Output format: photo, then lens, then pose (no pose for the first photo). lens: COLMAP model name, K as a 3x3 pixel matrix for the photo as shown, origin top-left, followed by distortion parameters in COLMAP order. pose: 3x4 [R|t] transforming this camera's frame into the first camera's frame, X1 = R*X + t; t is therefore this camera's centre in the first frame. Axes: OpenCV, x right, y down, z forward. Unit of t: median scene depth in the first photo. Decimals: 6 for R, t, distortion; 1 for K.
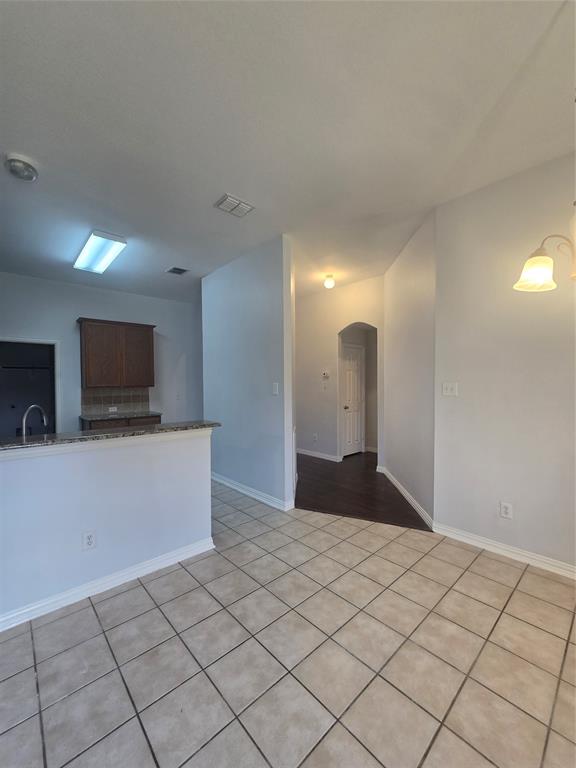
lens RADIAL K [[314.8, 0, 292.6], [0, 314.8, 387.7], [0, 0, 1]] dist [-0.007652, 0.002744]
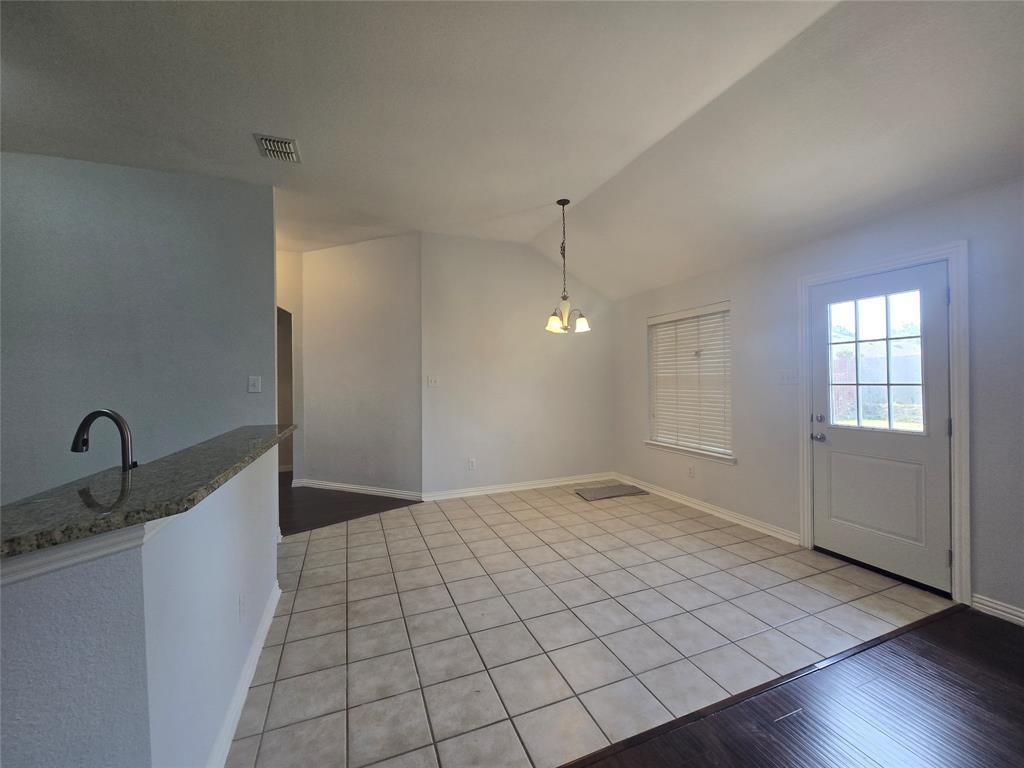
lens RADIAL K [[419.8, 0, 518.2], [0, 419.8, 375.0], [0, 0, 1]] dist [-0.007652, 0.002744]
pose [[0.352293, 0.011884, 0.935814, -1.181501], [0.026656, 0.999386, -0.022726, 0.031491], [-0.935510, 0.032952, 0.351760, 0.114708]]
